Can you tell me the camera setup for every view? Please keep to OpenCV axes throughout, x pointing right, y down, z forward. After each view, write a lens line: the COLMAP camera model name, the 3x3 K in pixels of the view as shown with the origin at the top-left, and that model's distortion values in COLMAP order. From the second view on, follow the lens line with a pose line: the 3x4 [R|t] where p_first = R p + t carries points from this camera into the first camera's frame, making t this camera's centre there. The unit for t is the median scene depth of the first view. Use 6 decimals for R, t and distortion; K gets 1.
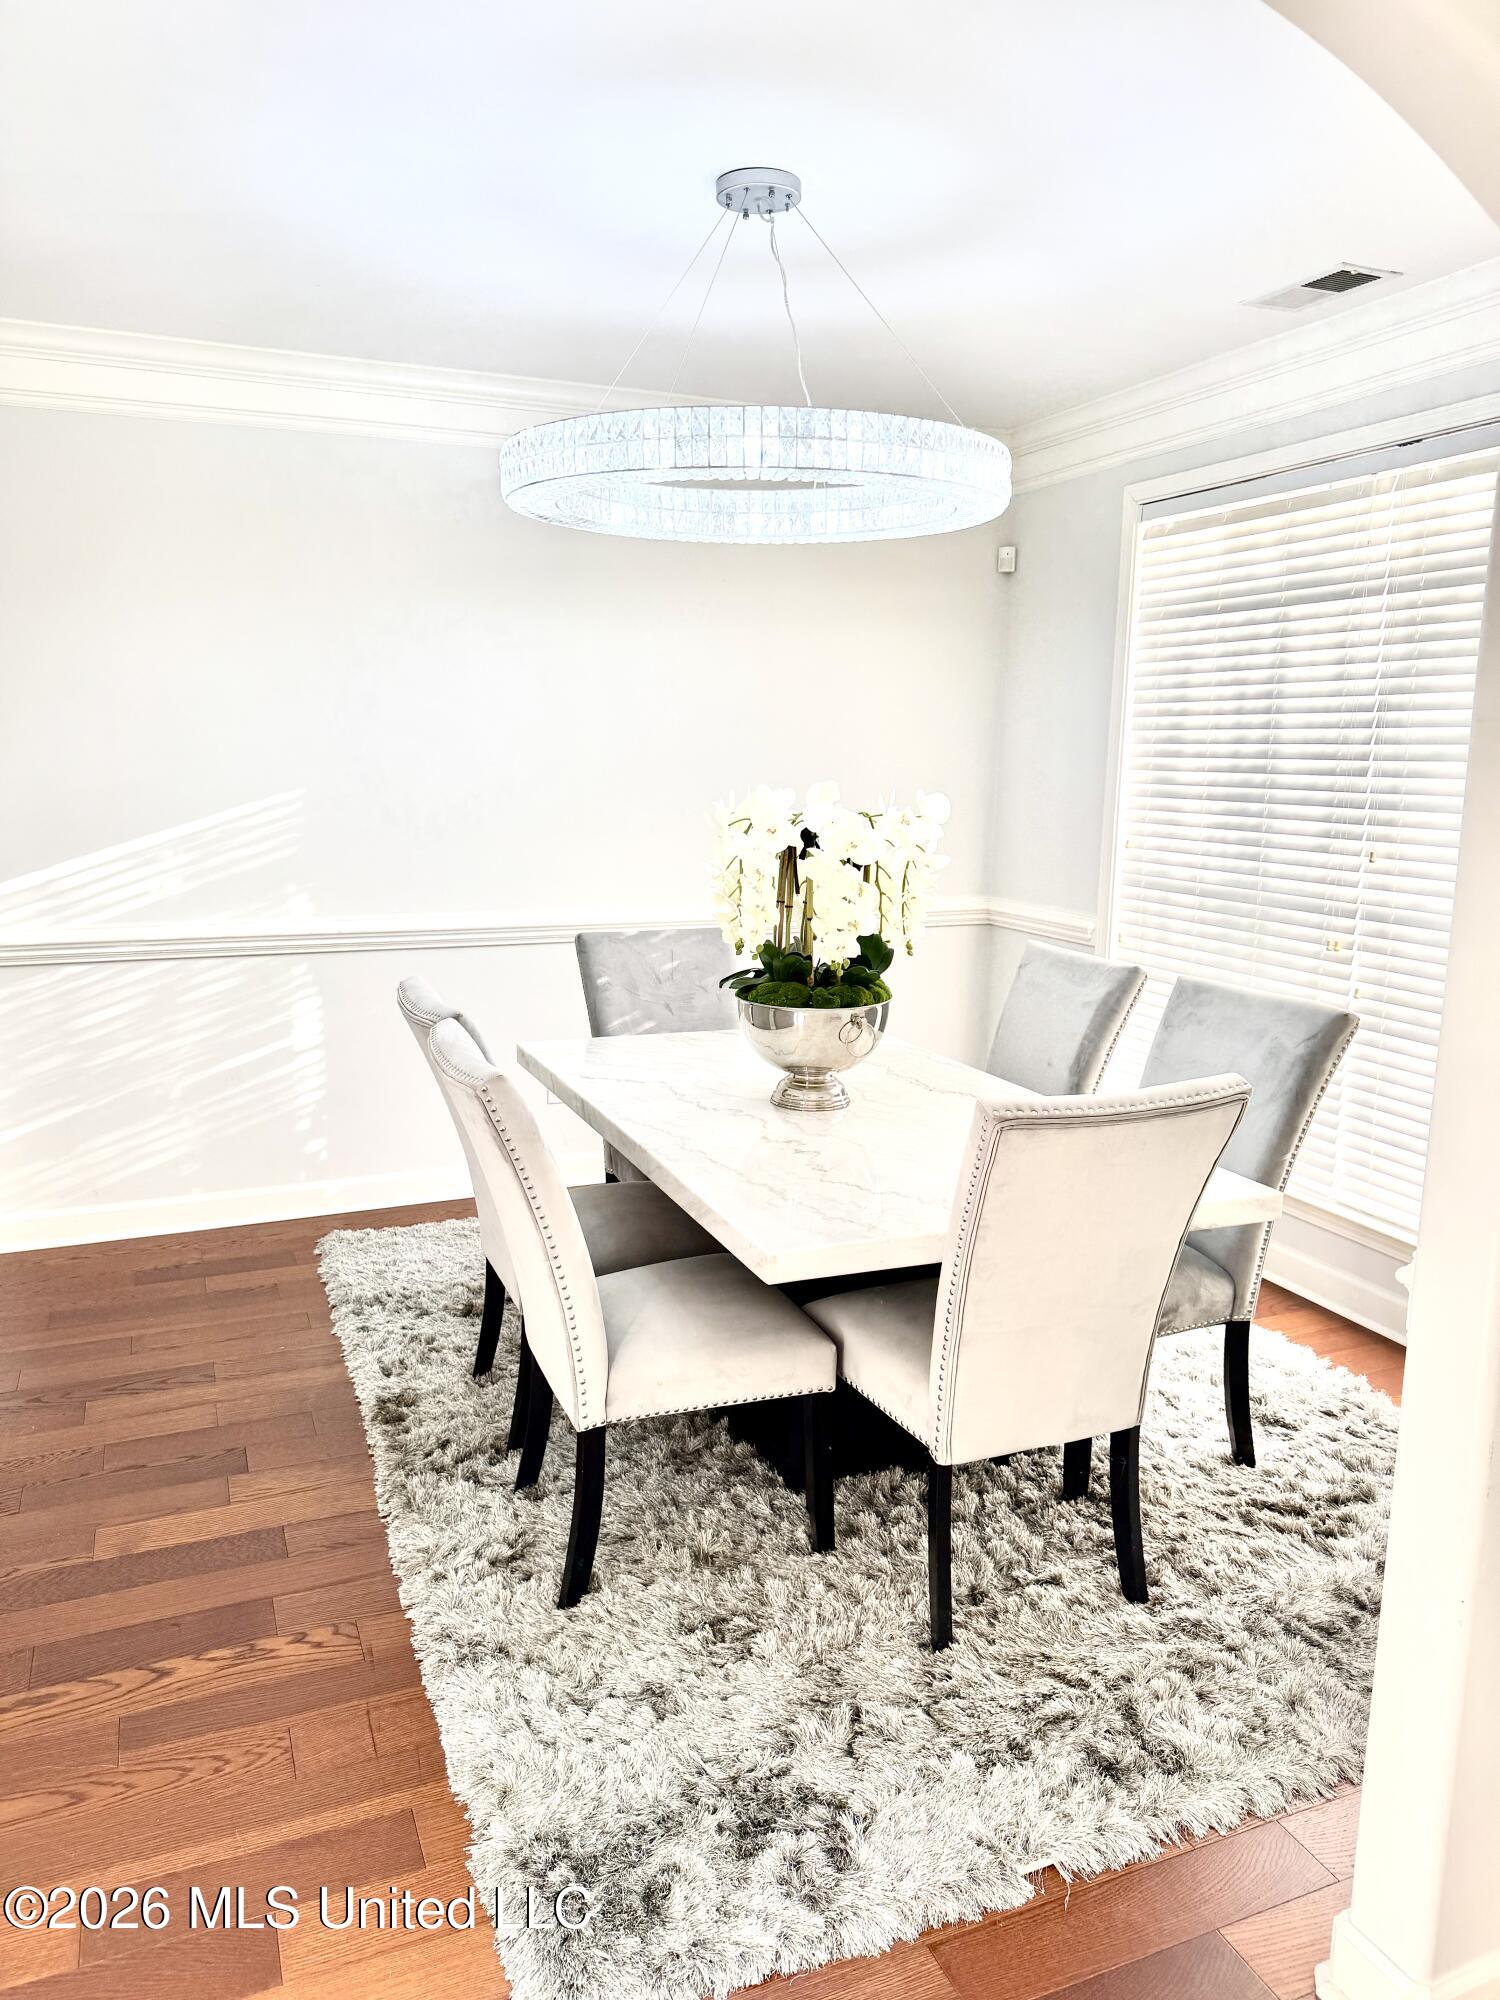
lens RADIAL K [[1402.4, 0, 750.0], [0, 1402.4, 1000.0], [0, 0, 1]] dist [0.080685, -0.135029]
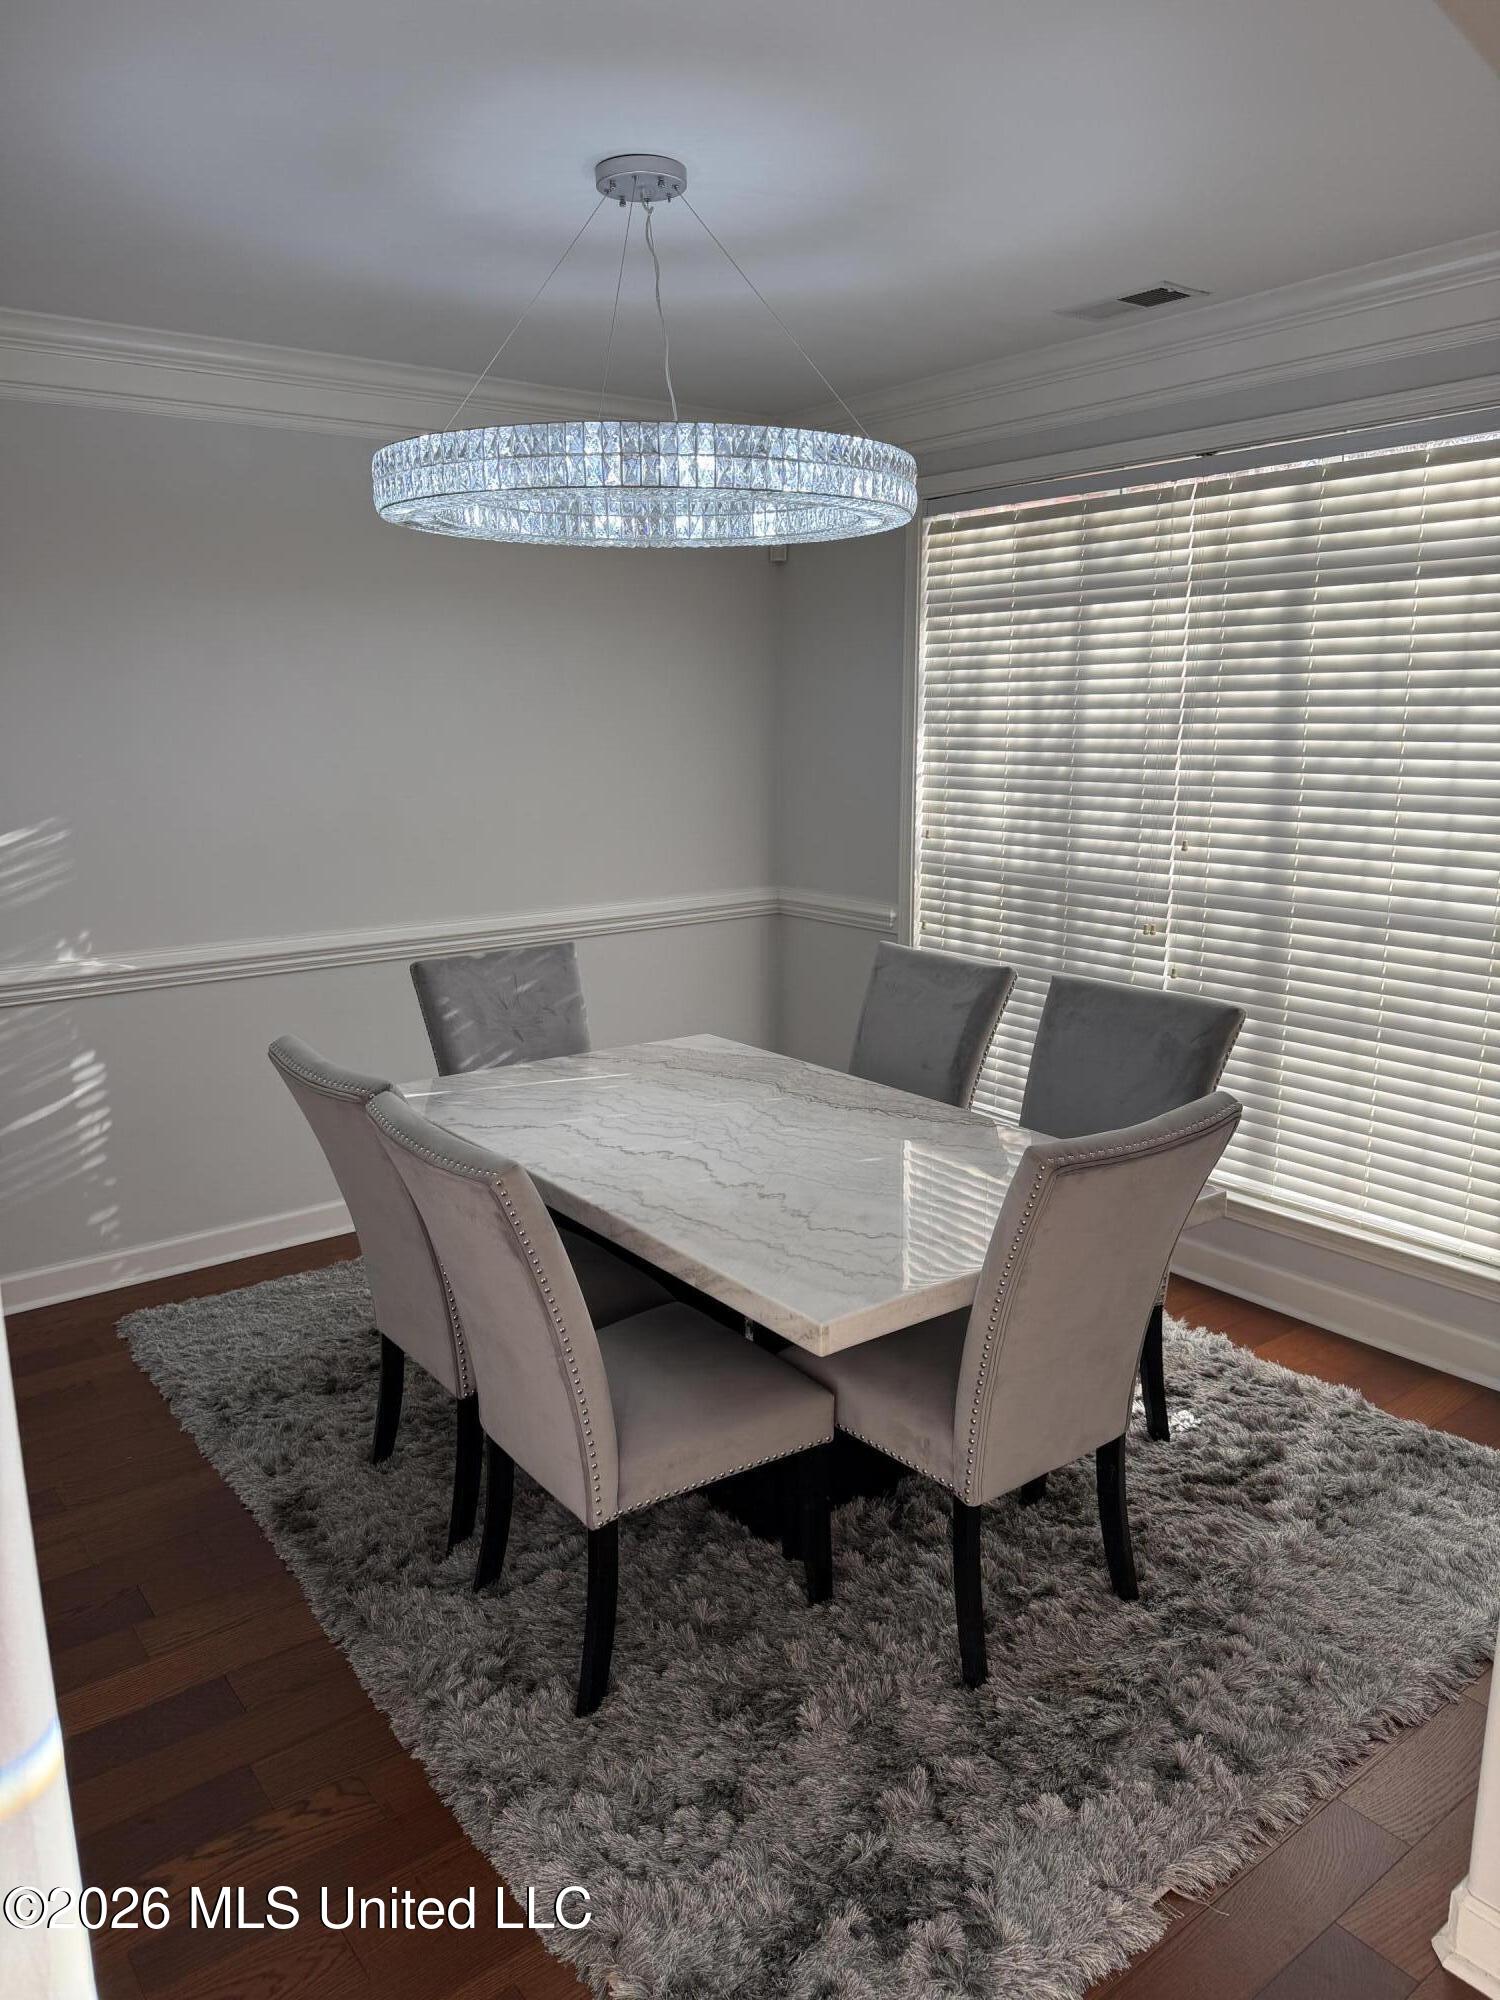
lens RADIAL K [[1410.1, 0, 737.4], [0, 1410.1, 995.1], [0, 0, 1]] dist [0.051078, -0.070062]
pose [[0.966830, -0.071376, 0.245246, -0.211773], [0.064357, 0.997258, 0.036525, -0.066987], [-0.247181, -0.019530, 0.968772, 0.068687]]
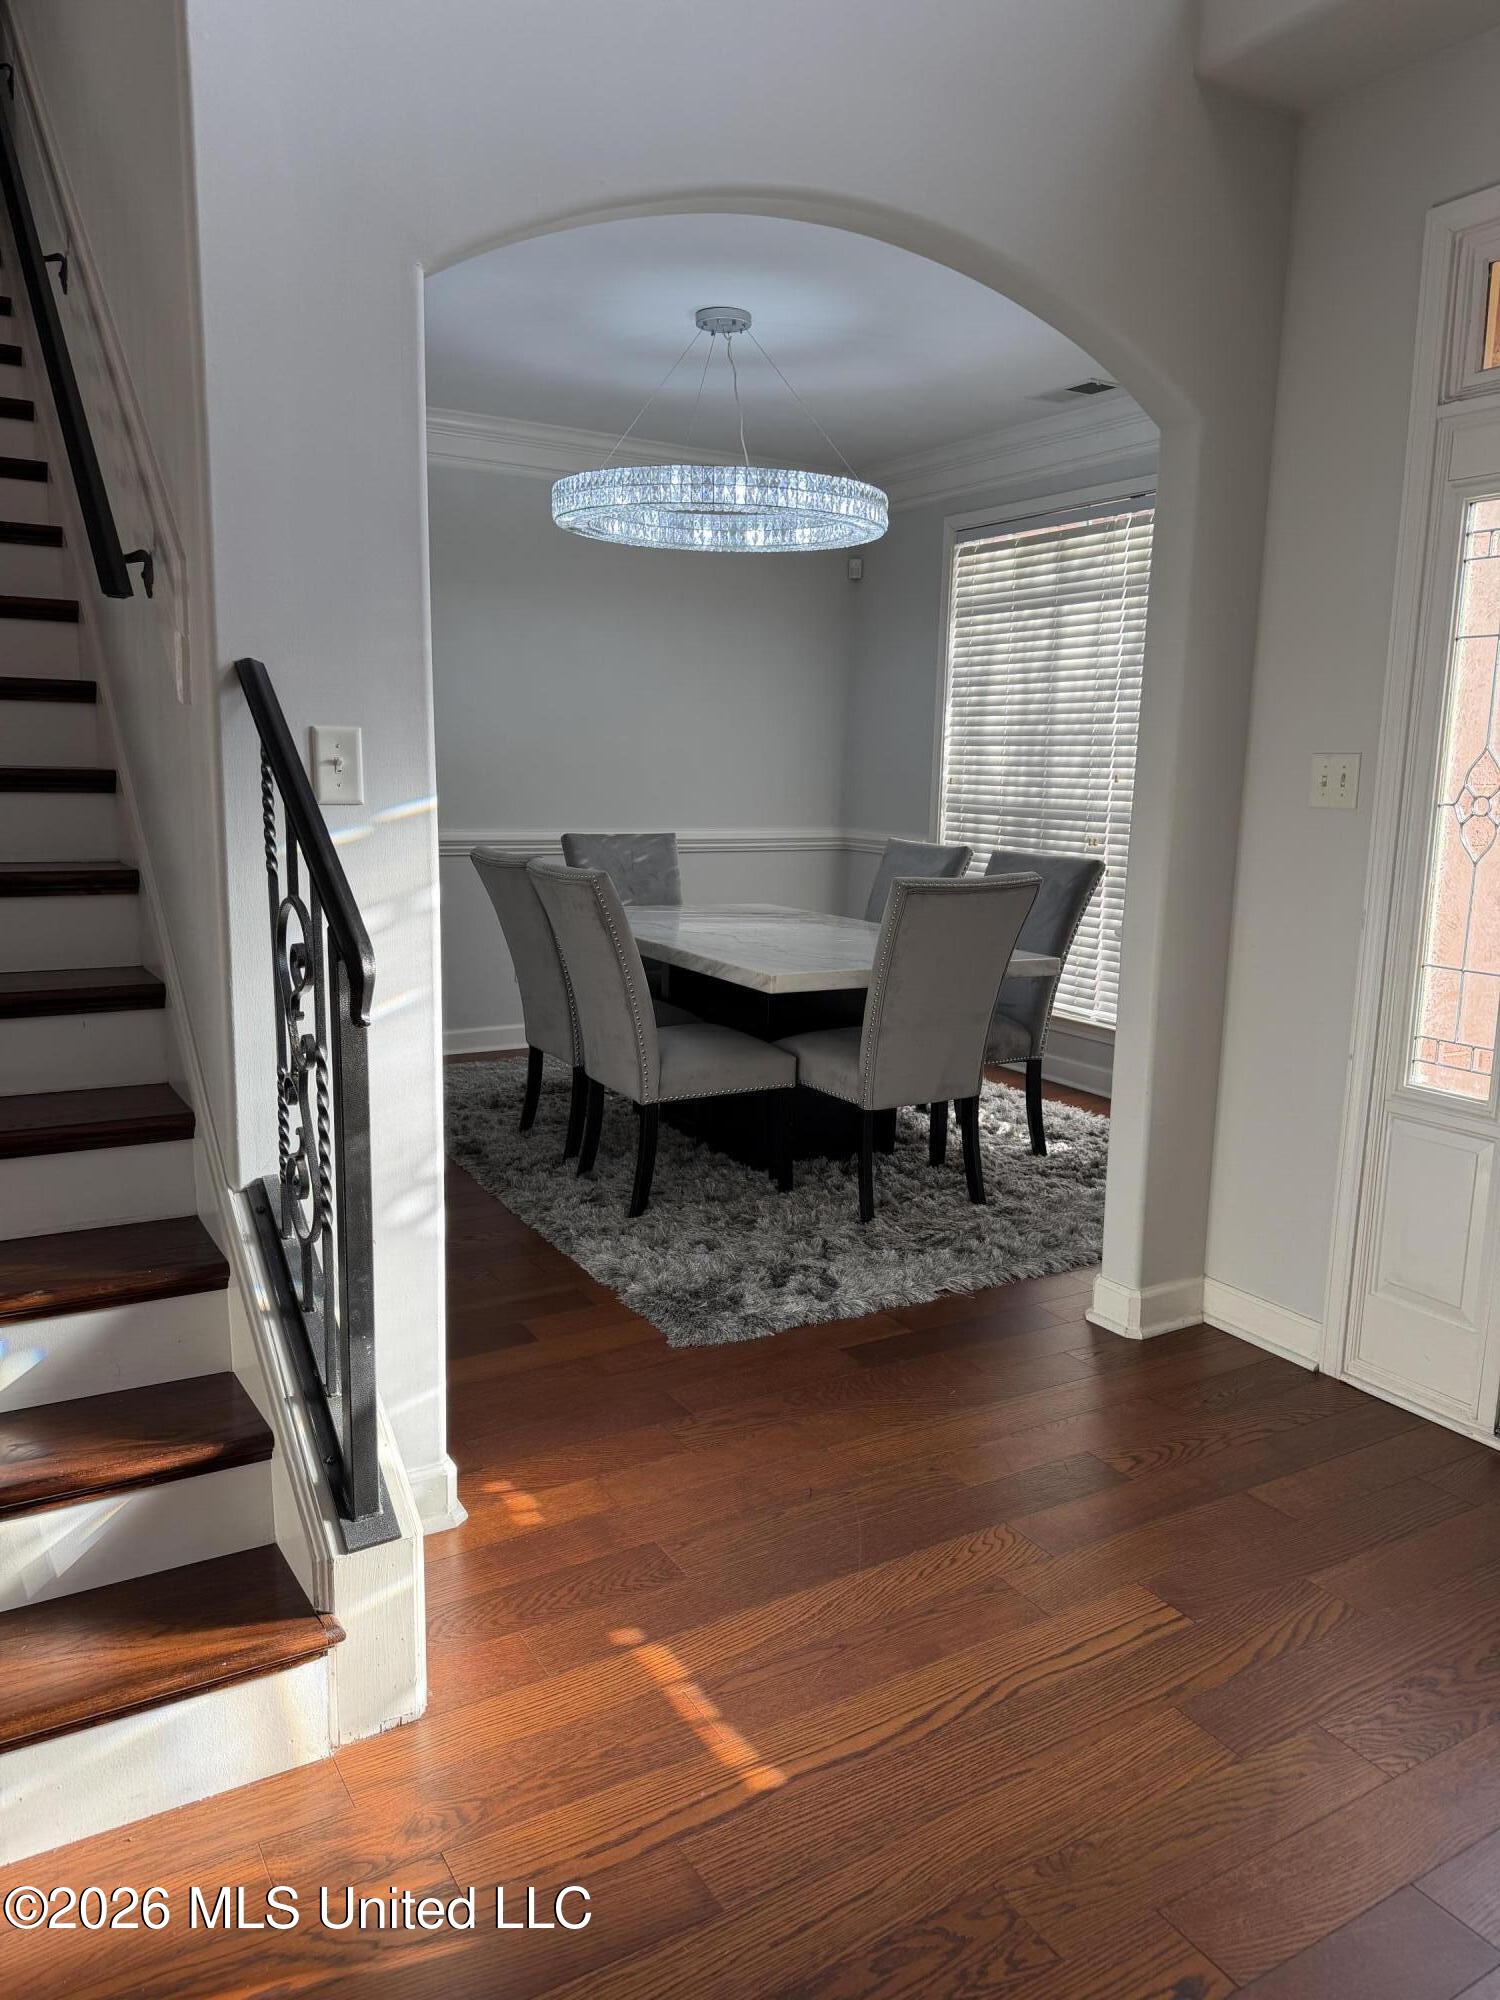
lens RADIAL K [[1402.4, 0, 750.0], [0, 1402.4, 1000.0], [0, 0, 1]] dist [0.080685, -0.135029]
pose [[0.989686, -0.014887, 0.142475, -0.204462], [0.015257, 0.999882, -0.001504, 0.172657], [-0.142436, 0.003662, 0.989797, -0.538821]]
